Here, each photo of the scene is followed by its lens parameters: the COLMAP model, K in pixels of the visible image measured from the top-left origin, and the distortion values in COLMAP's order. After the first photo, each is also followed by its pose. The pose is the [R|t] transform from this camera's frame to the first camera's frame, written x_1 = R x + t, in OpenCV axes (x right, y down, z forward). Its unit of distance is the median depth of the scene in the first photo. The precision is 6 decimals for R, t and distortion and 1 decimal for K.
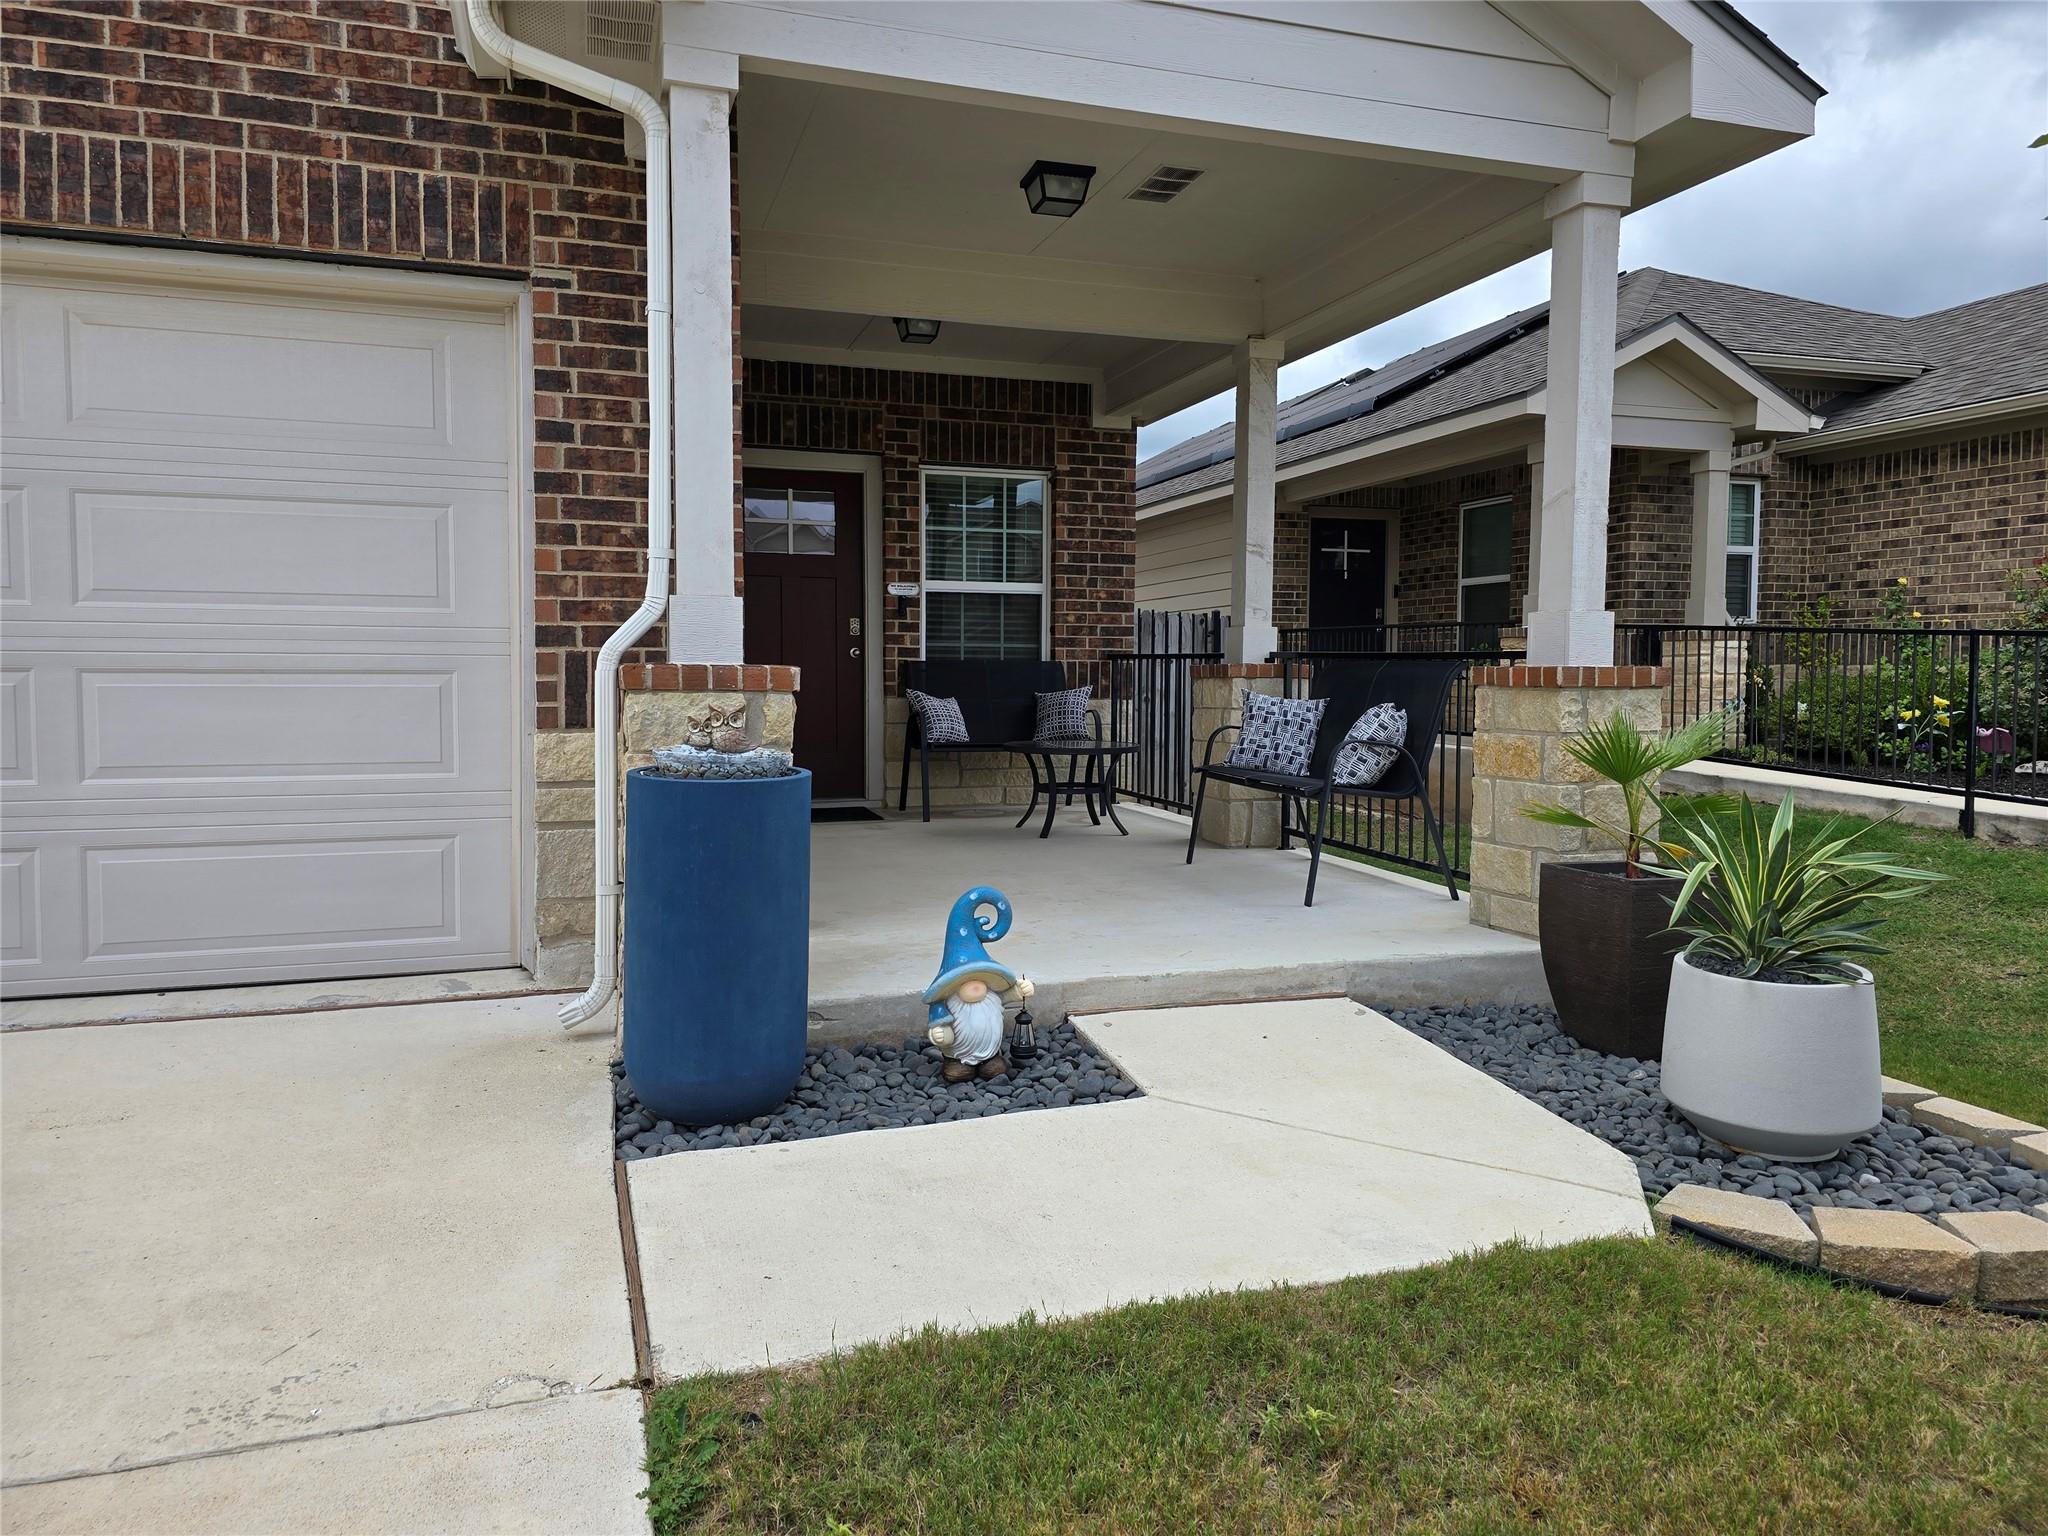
lens RADIAL K [[1358.7, 0, 1052.4], [0, 1358.7, 766.9], [0, 0, 1]] dist [0.141442, -0.291694]
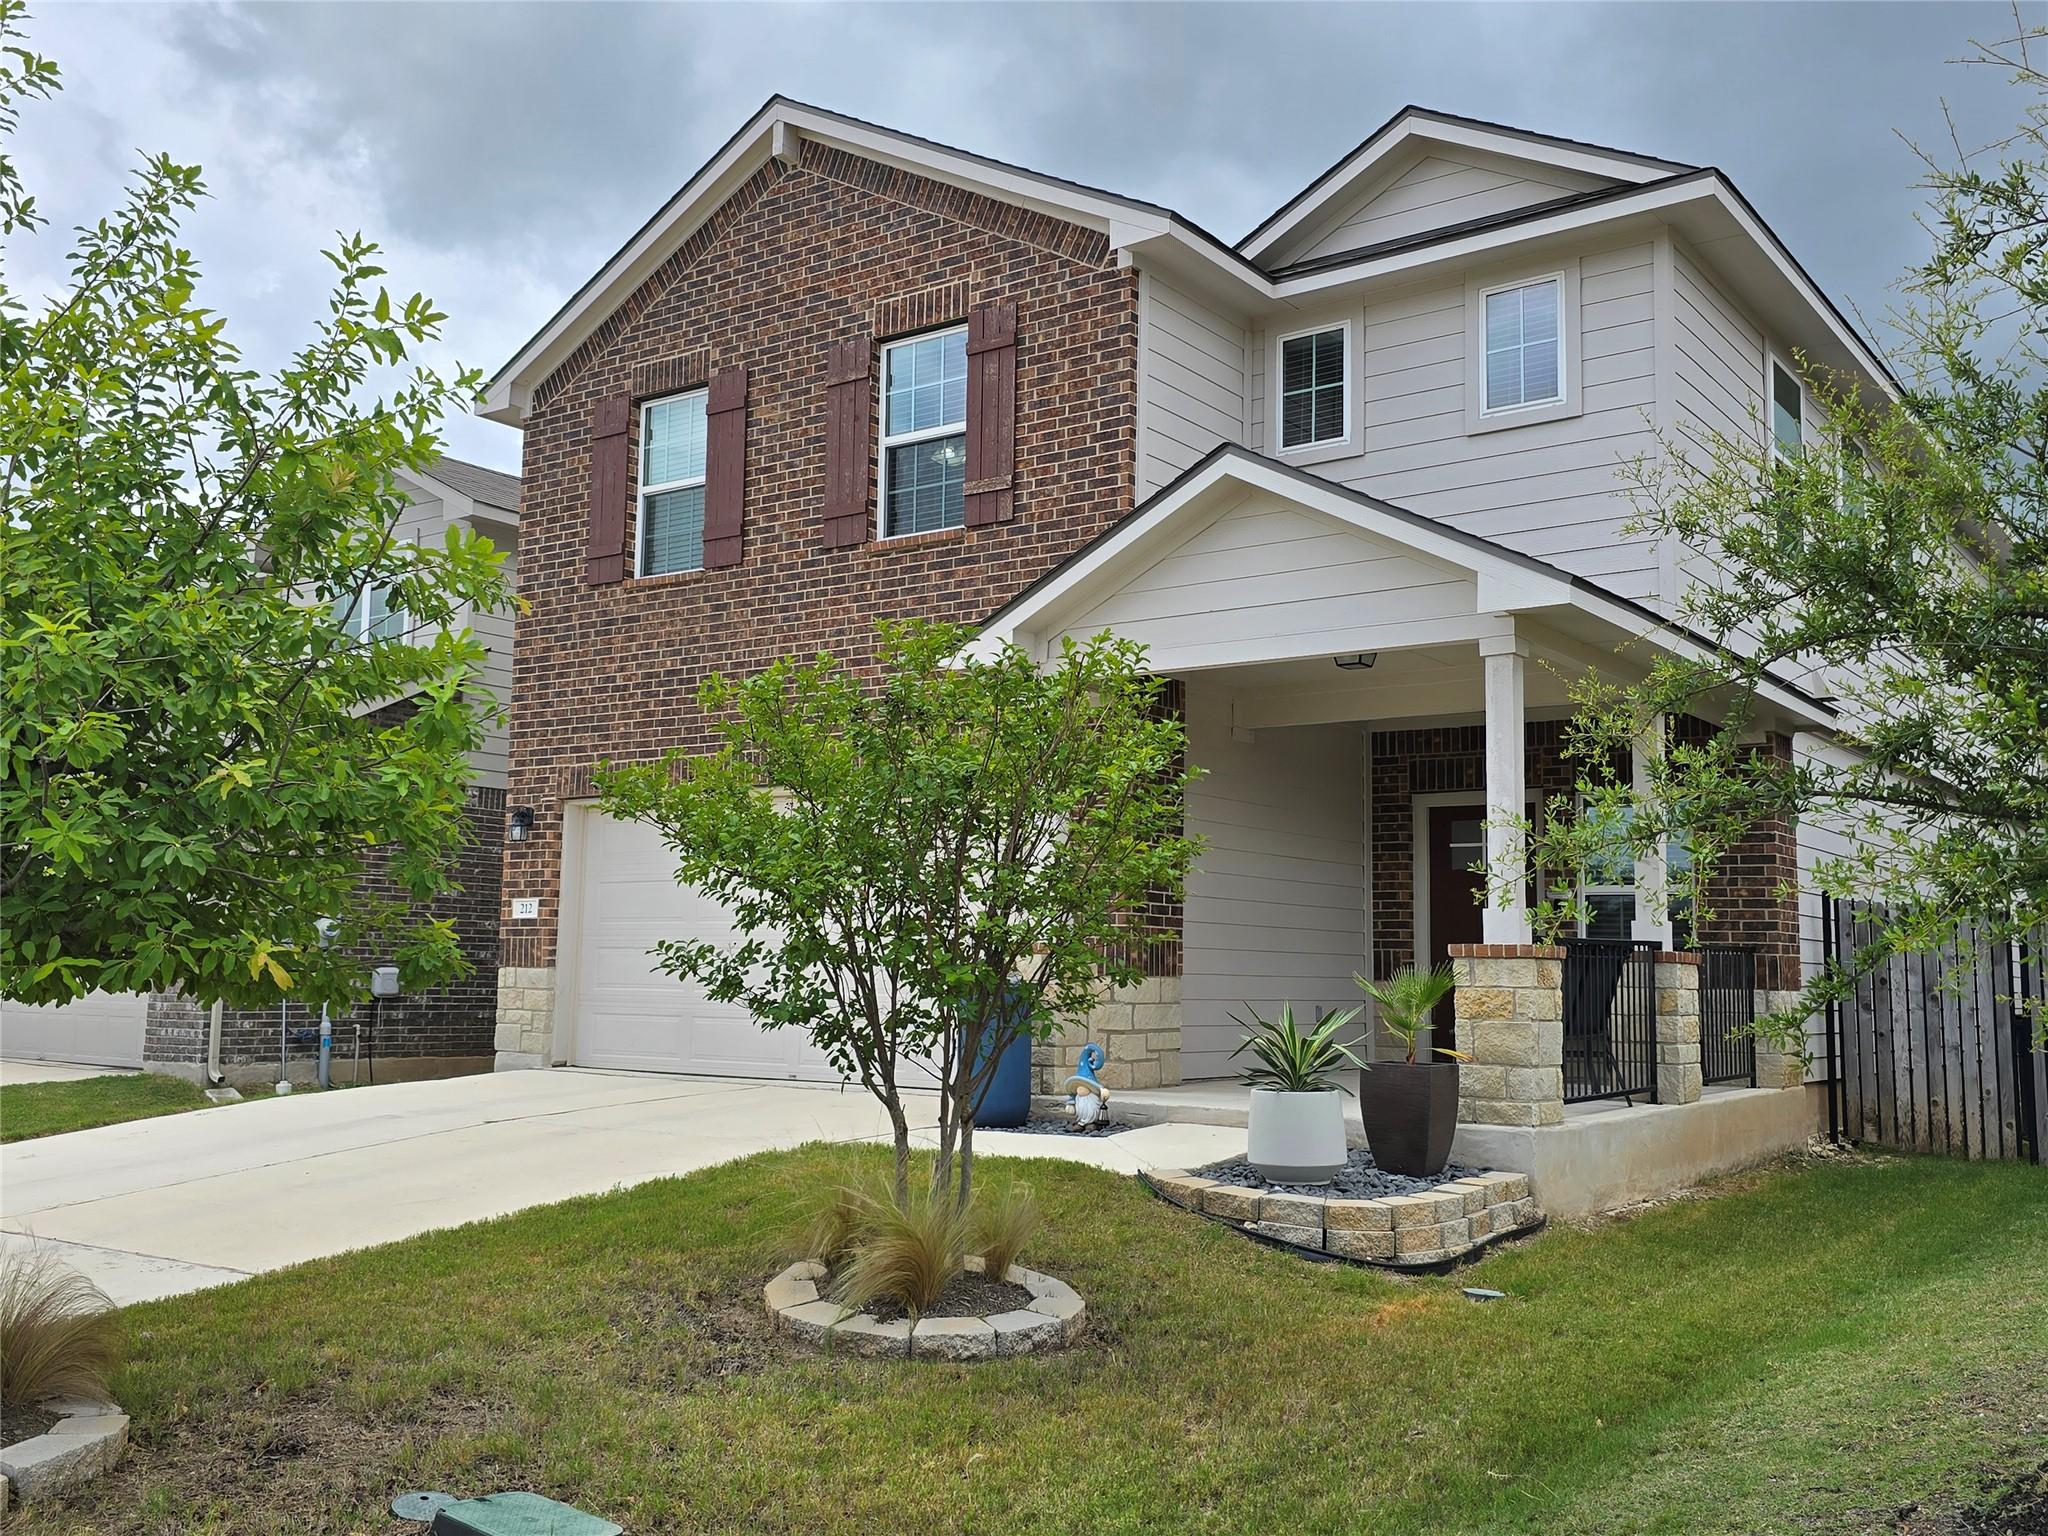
lens RADIAL K [[1815.2, 0, 1017.8], [0, 1815.2, 770.7], [0, 0, 1]] dist [0.145735, -0.286439]
pose [[0.578801, -0.087054, -0.810809, 0.944890], [-0.072437, 0.984867, -0.157451, 0.053667], [0.812245, 0.149865, 0.563736, -0.328935]]
